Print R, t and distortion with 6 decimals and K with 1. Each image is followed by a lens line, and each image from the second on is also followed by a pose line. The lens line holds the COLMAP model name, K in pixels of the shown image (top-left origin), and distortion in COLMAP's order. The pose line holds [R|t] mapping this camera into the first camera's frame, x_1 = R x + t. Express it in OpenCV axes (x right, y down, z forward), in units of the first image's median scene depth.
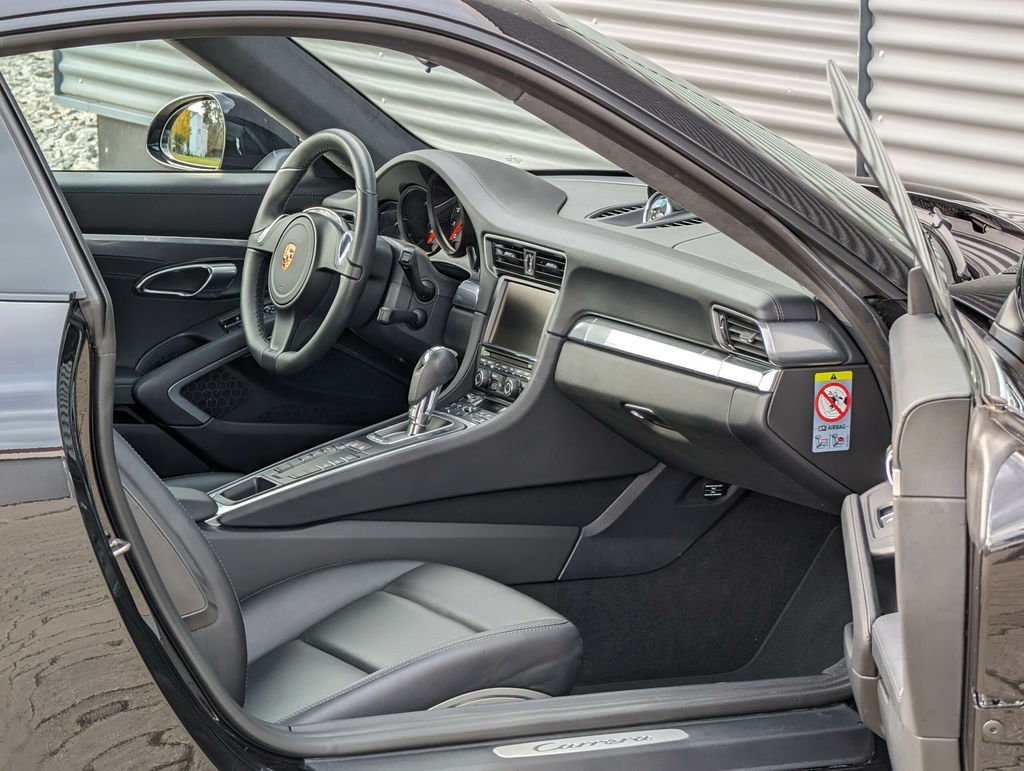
lens RADIAL K [[3721.8, 0, 512.0], [0, 3721.8, 385.5], [0, 0, 1]] dist [0.394699, 2.317280]
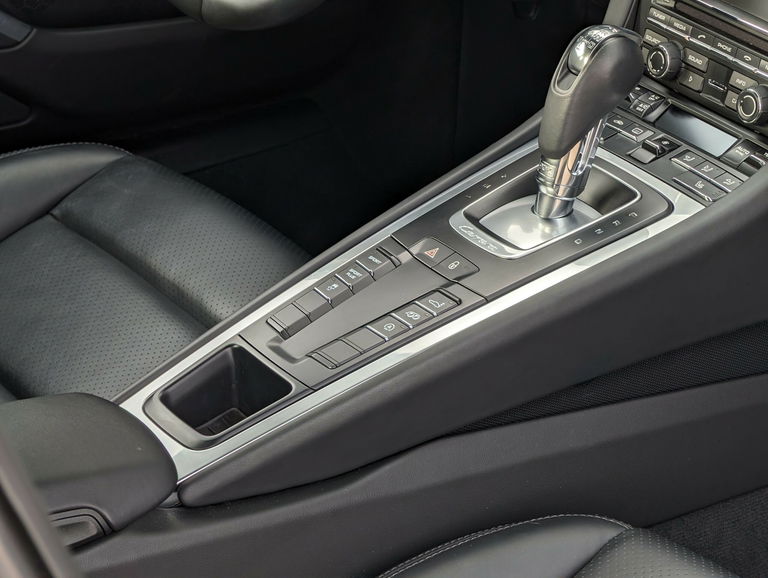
lens RADIAL K [[2791.3, 0, 384.0], [0, 2791.3, 289.0], [0, 0, 1]] dist [0.394699, 2.317280]
pose [[0.991575, -0.052063, 0.118610, -0.087850], [0.014574, 0.954697, 0.297221, -0.081655], [-0.128711, -0.292989, 0.947413, 0.654308]]
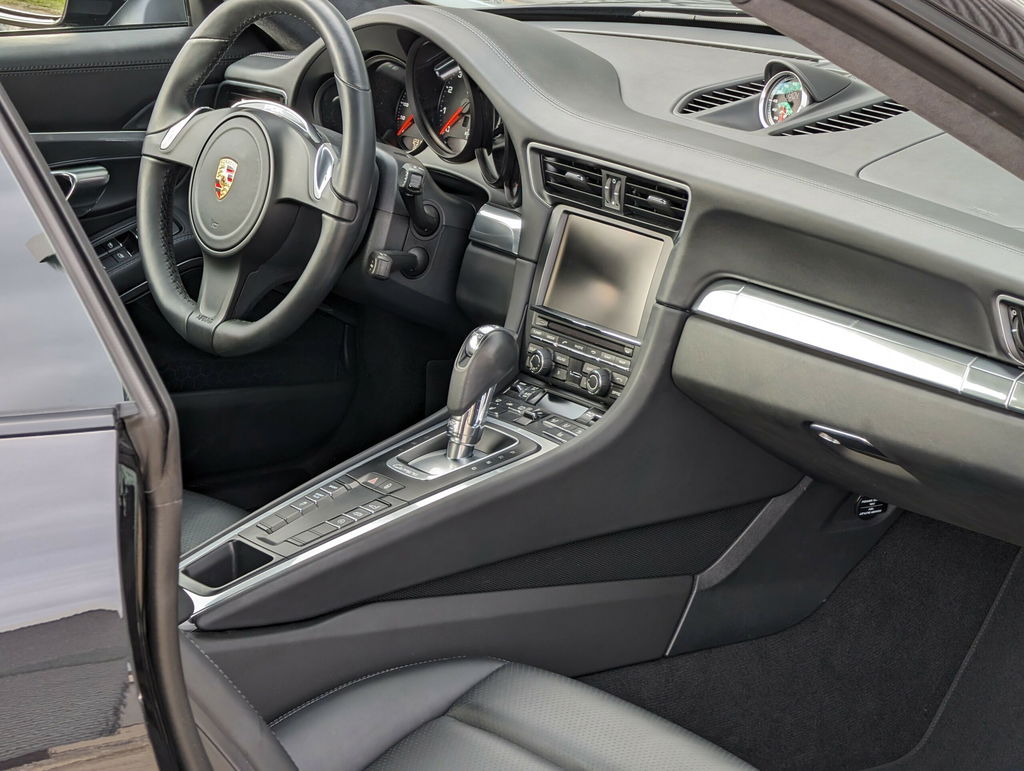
lens RADIAL K [[3721.8, 0, 512.0], [0, 3721.8, 385.5], [0, 0, 1]] dist [0.394699, 2.317280]
pose [[0.989203, -0.042027, 0.140400, -0.108019], [0.027714, 0.994359, 0.102384, -0.066827], [-0.143910, -0.097388, 0.984787, 0.335395]]
